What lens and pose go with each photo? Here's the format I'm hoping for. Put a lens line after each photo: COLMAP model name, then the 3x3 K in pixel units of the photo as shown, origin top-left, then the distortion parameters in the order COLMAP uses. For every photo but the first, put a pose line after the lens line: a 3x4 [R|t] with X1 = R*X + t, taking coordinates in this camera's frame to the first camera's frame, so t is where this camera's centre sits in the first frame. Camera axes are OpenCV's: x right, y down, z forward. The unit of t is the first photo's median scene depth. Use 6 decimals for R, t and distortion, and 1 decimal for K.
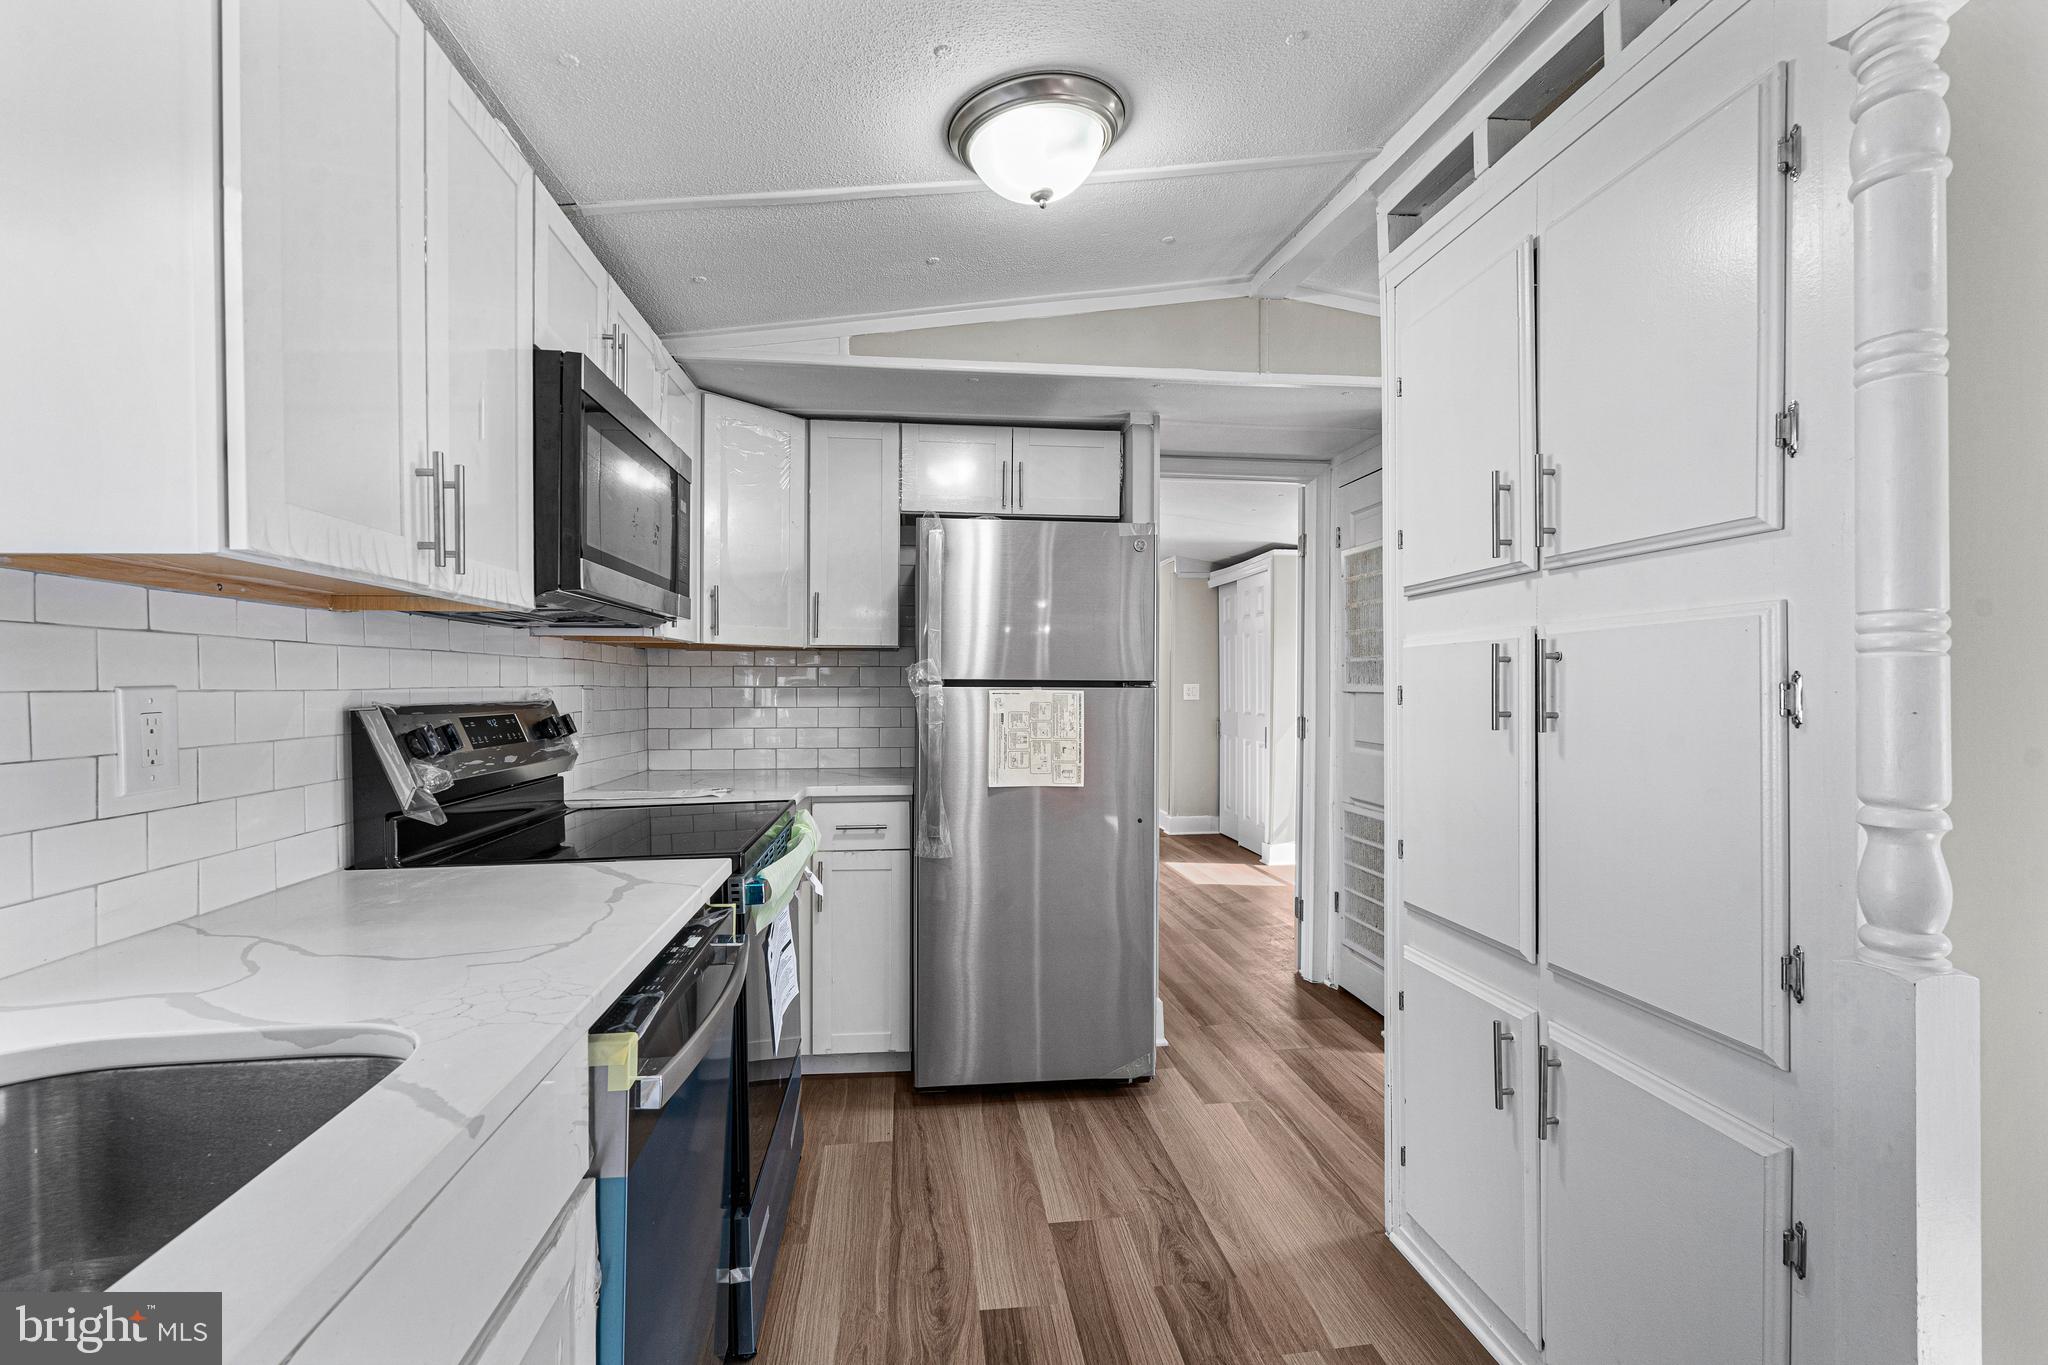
lens RADIAL K [[892.9, 0, 1015.7], [0, 892.9, 687.6], [0, 0, 1]] dist [0.000766, 0.000551]
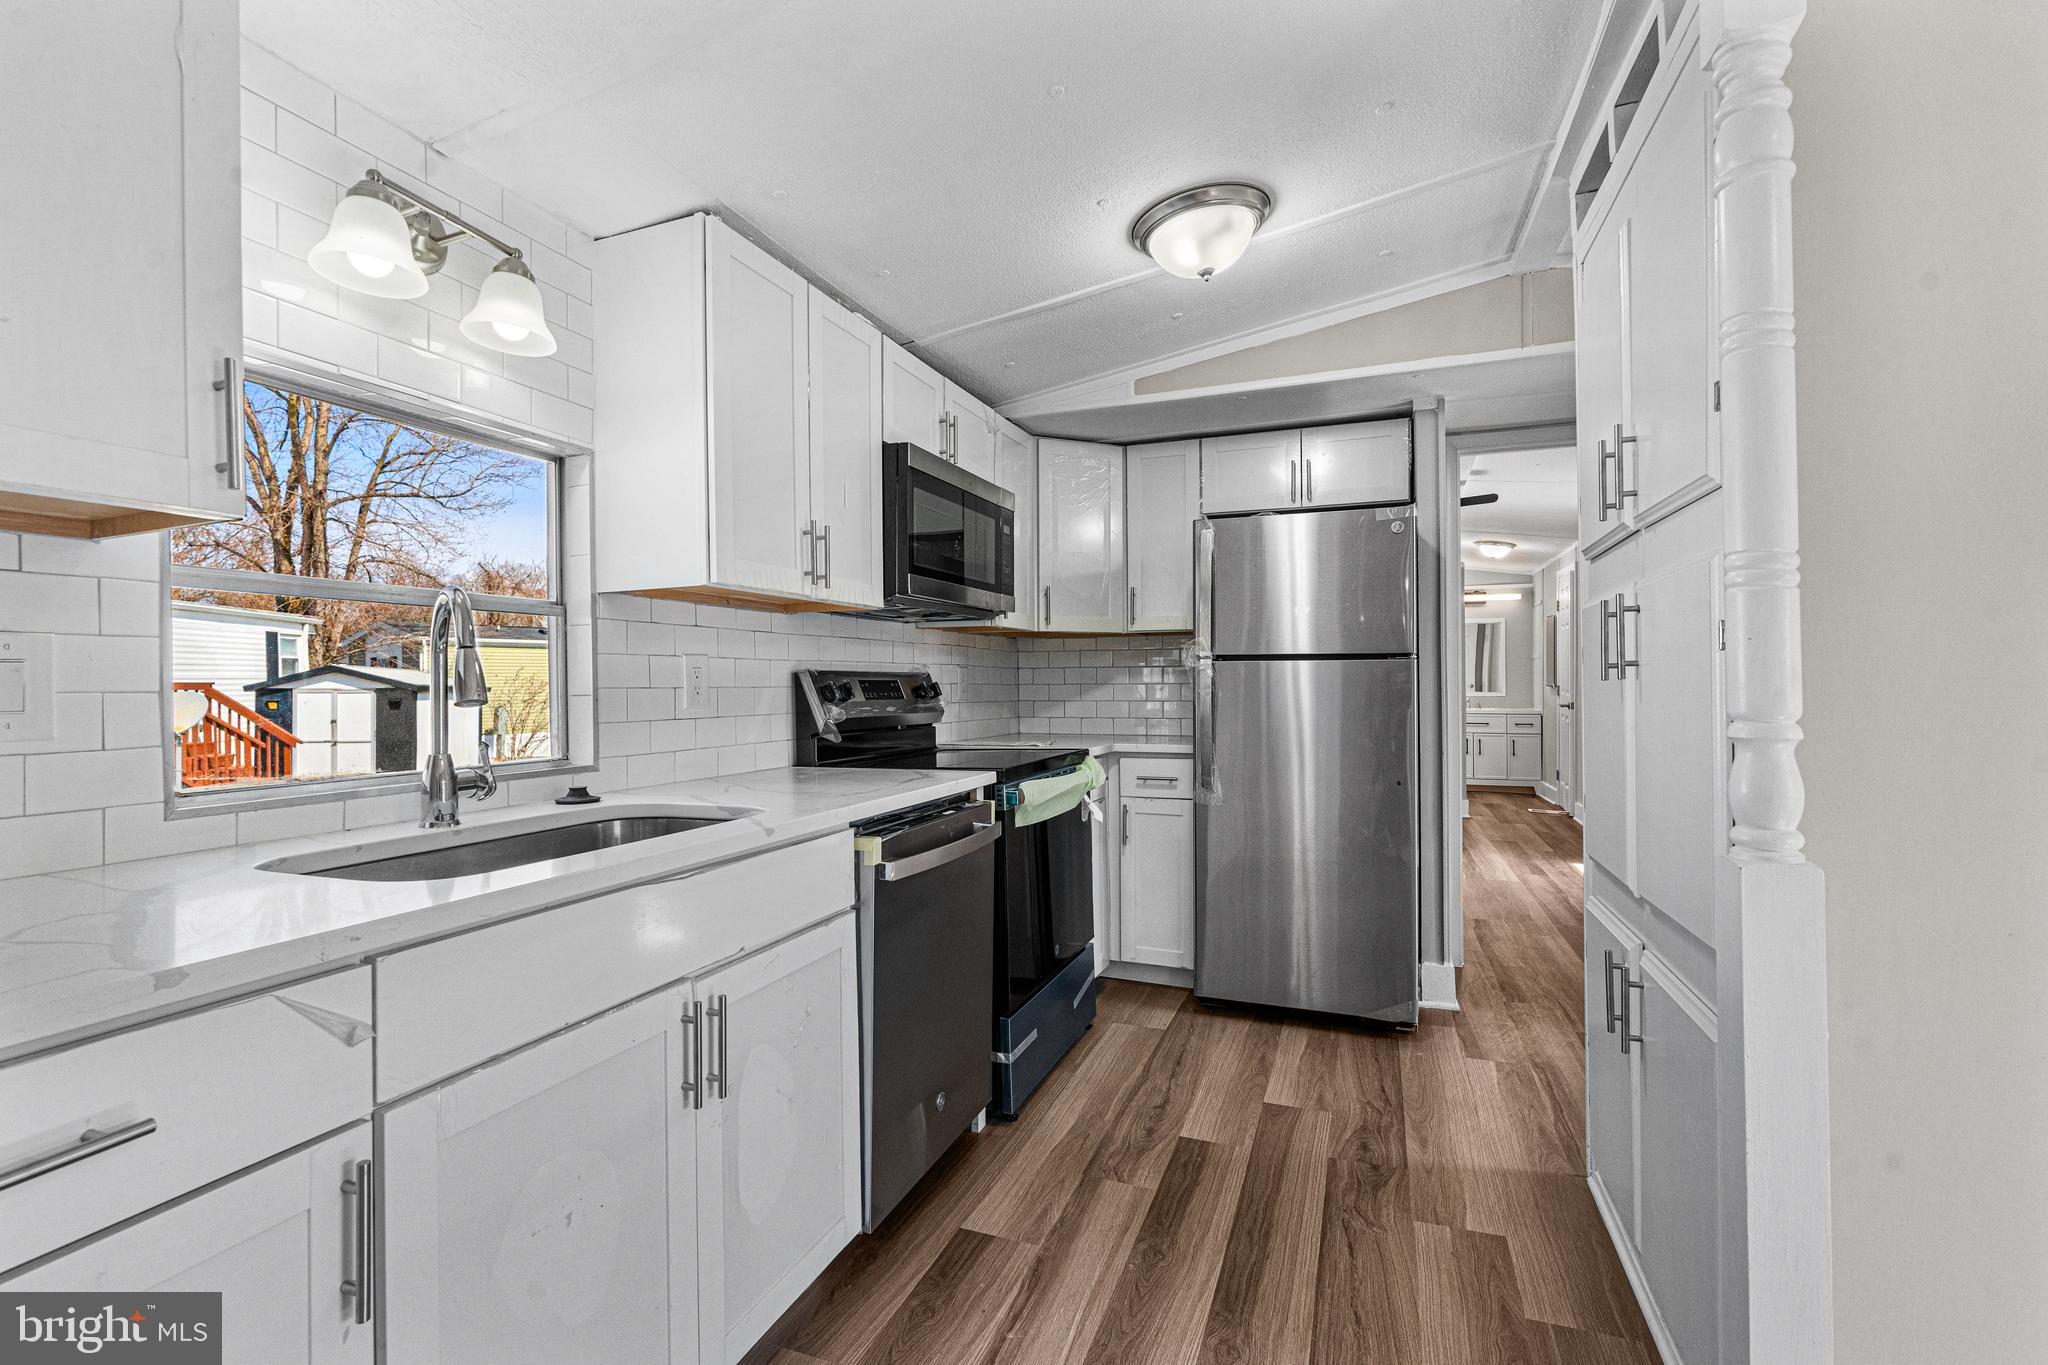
lens RADIAL K [[903.3, 0, 1024.0], [0, 903.3, 682.5], [0, 0, 1]] dist [0.000697, 0.000110]
pose [[0.881991, -0.005070, -0.471238, 0.334894], [0.004014, 0.999987, -0.003247, 0.039148], [0.471248, 0.000973, 0.882000, -0.228177]]
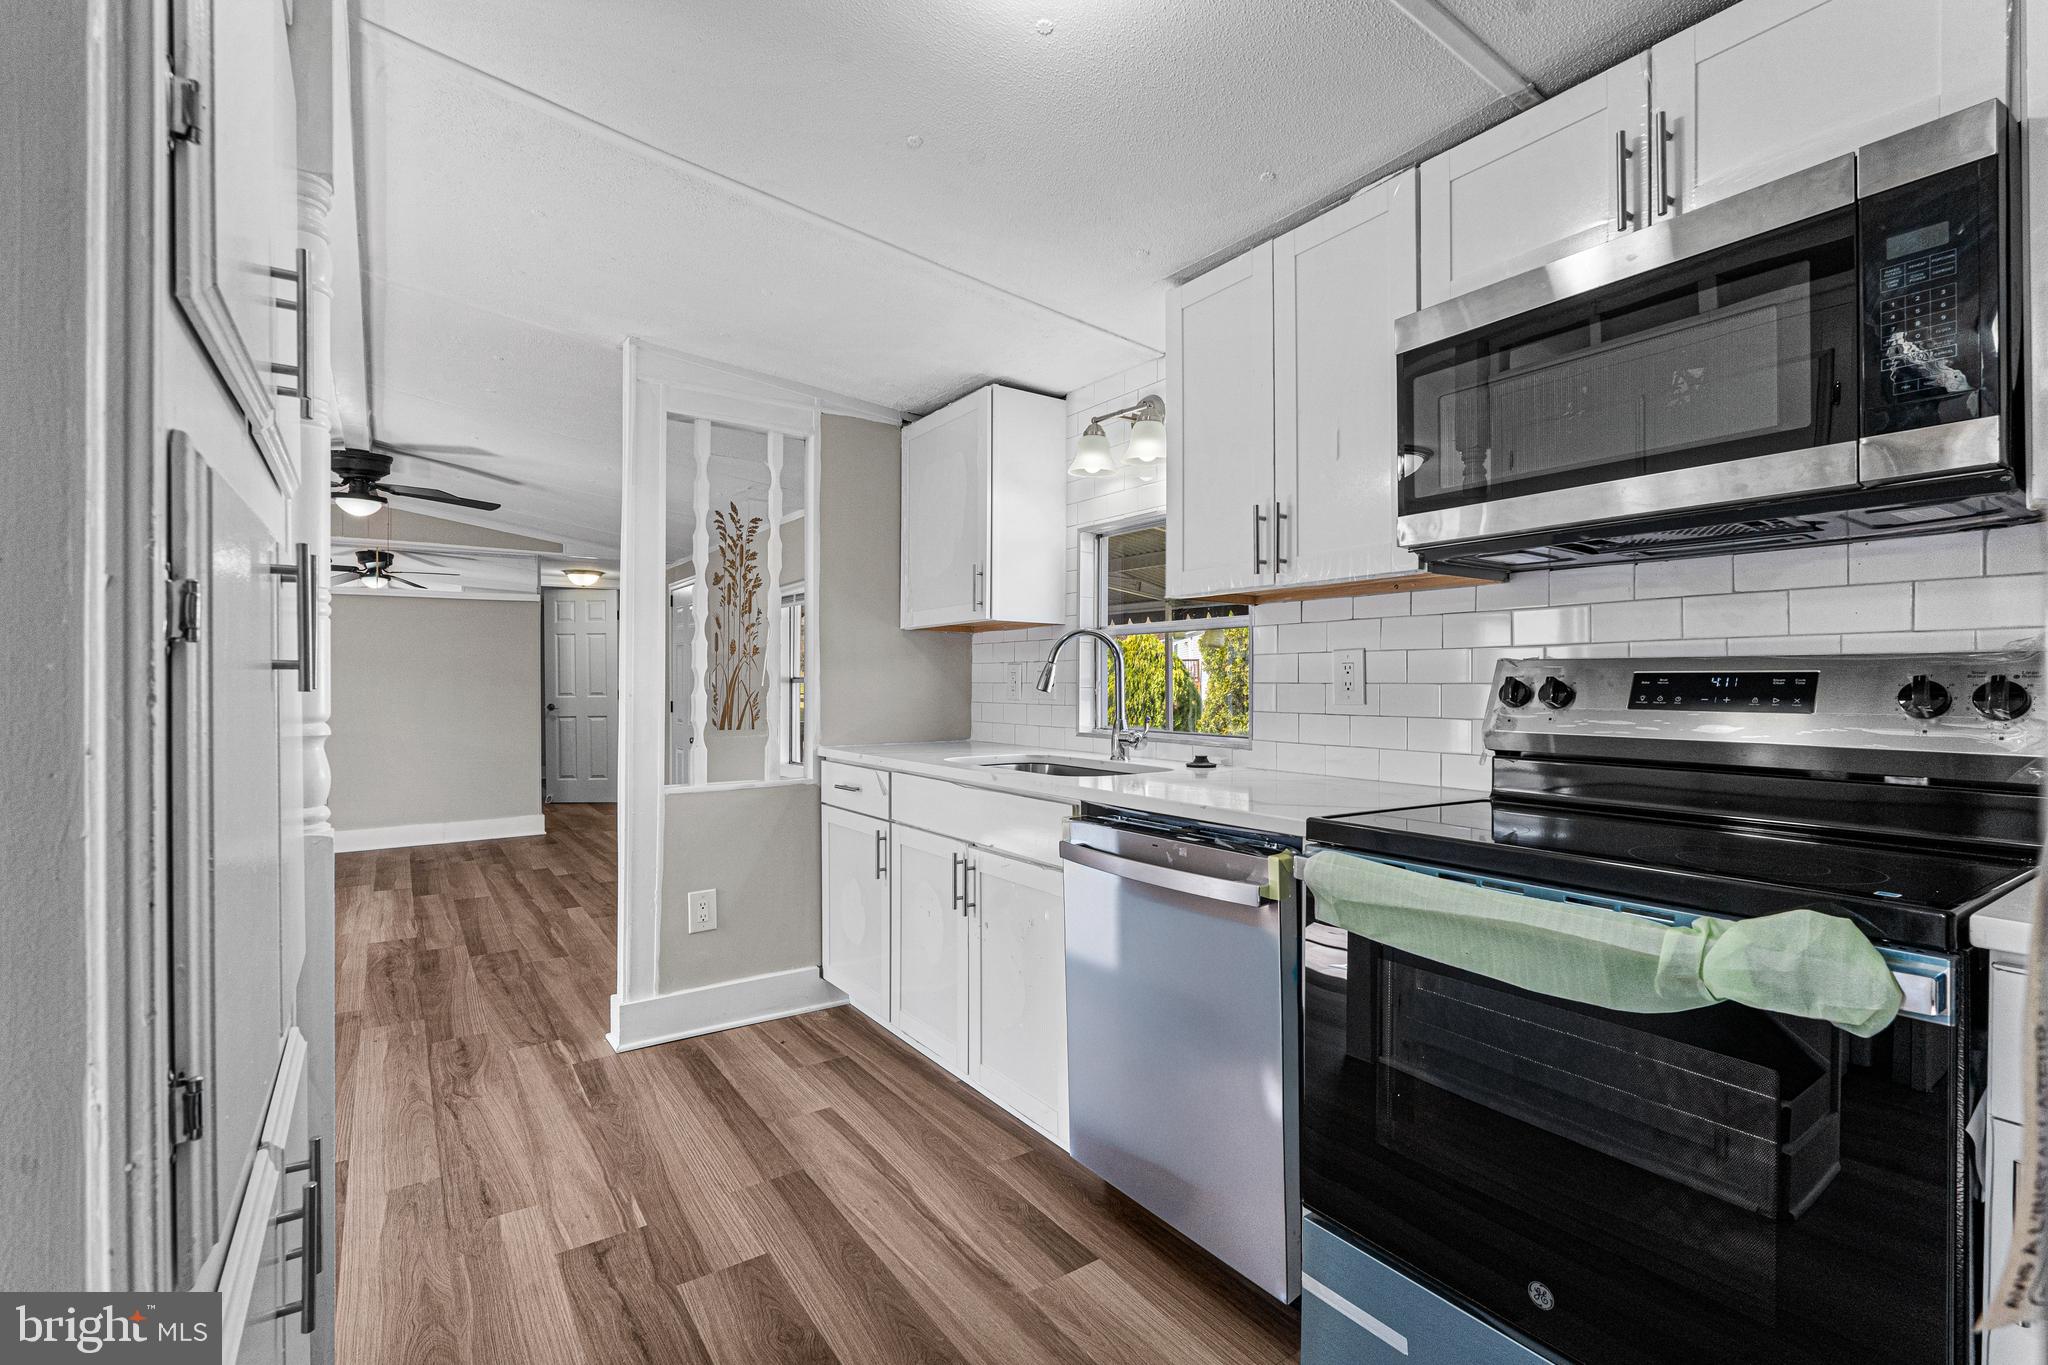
lens RADIAL K [[917.5, 0, 1024.0], [0, 917.5, 682.5], [0, 0, 1]] dist [-0.002513, -0.000008]
pose [[-0.885320, 0.006385, -0.464938, 0.310279], [0.004243, 0.999975, 0.005653, 0.031927], [0.464963, 0.003032, -0.885325, 1.359030]]
